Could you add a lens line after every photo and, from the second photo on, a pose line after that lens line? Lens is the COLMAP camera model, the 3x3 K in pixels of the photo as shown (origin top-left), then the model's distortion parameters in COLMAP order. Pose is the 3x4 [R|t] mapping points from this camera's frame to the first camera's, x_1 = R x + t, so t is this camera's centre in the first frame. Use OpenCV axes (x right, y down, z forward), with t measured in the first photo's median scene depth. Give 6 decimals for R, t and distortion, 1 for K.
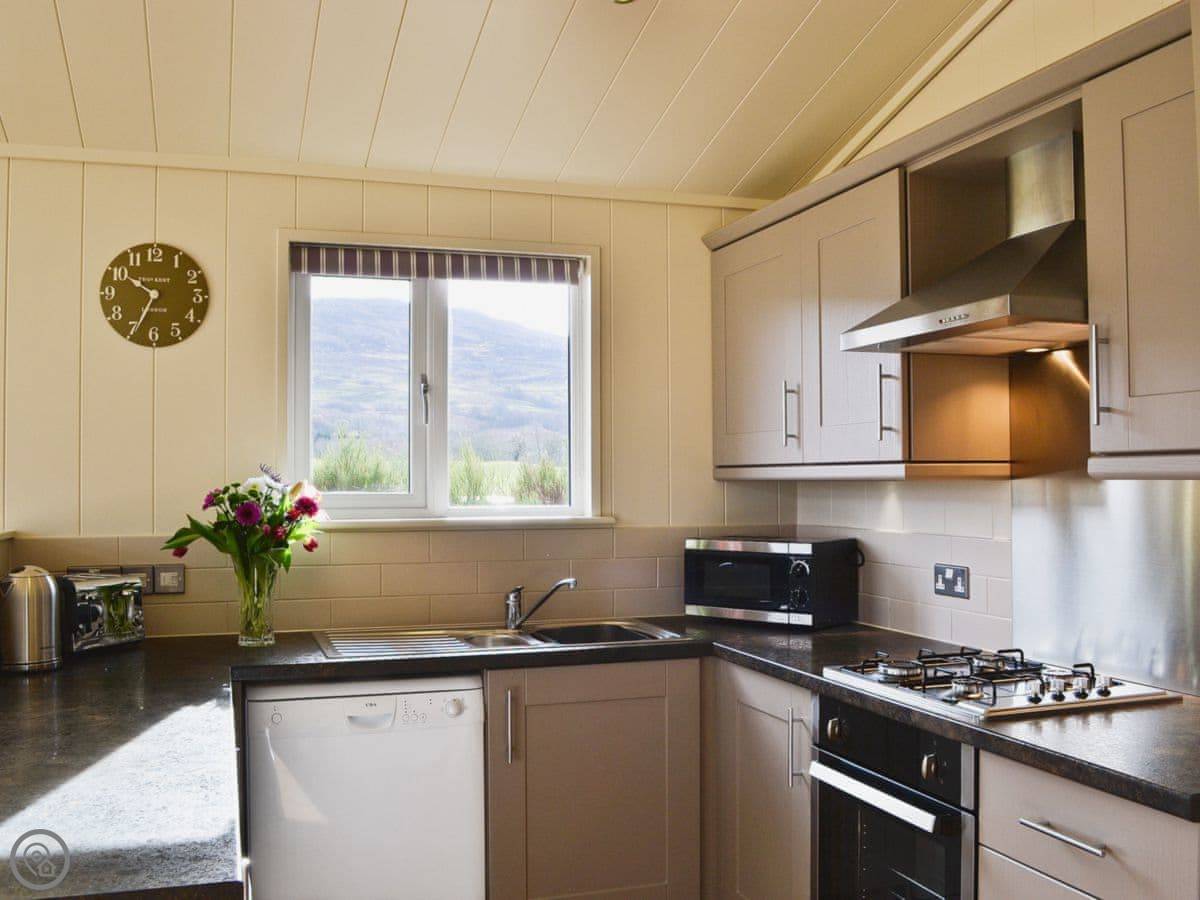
lens RADIAL K [[1076.3, 0, 600.0], [0, 1076.3, 450.0], [0, 0, 1]] dist [-0.062997, -0.000764]
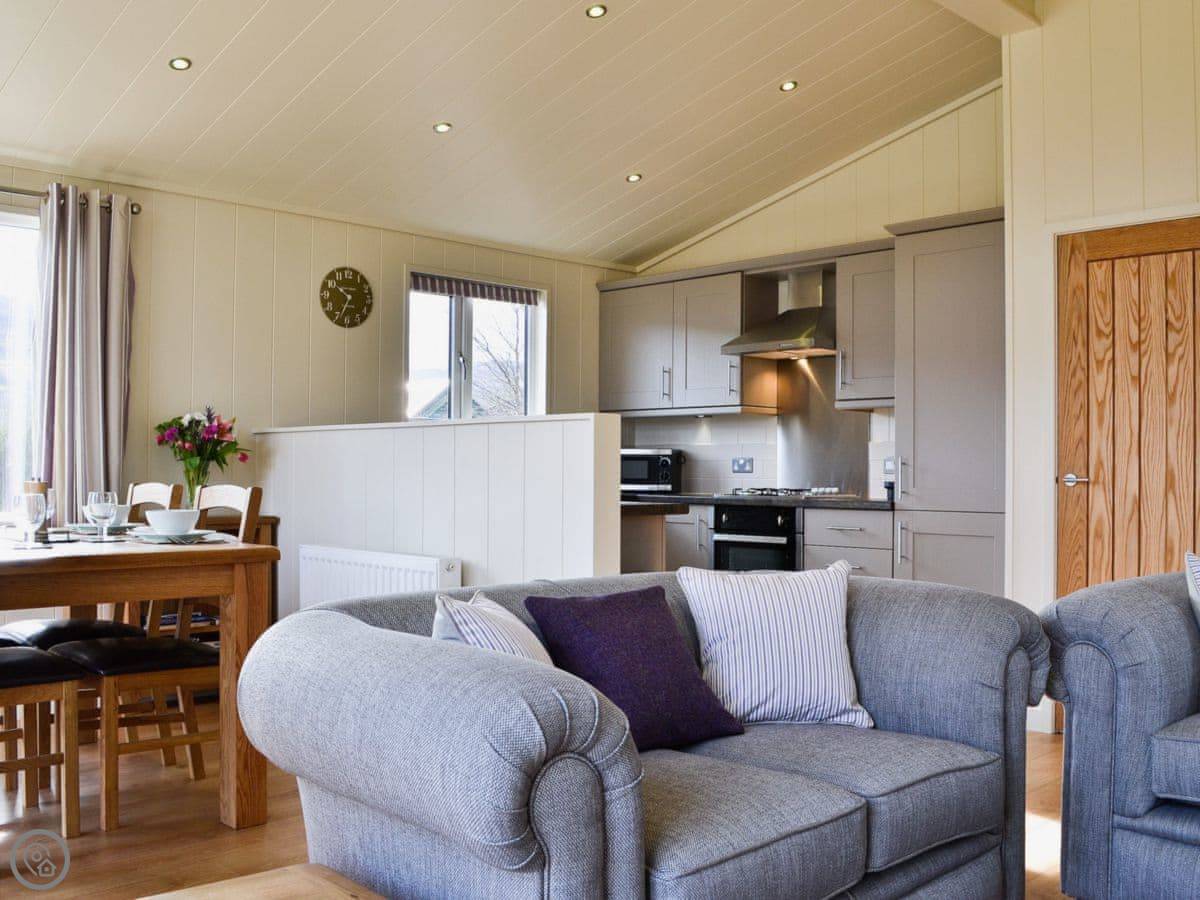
lens RADIAL K [[1076.3, 0, 600.0], [0, 1076.3, 450.0], [0, 0, 1]] dist [-0.062997, -0.000764]
pose [[0.904457, 0.019674, 0.426110, -0.790521], [-0.023782, 0.999708, 0.004322, 0.085788], [-0.425901, -0.014043, 0.904661, -0.761930]]
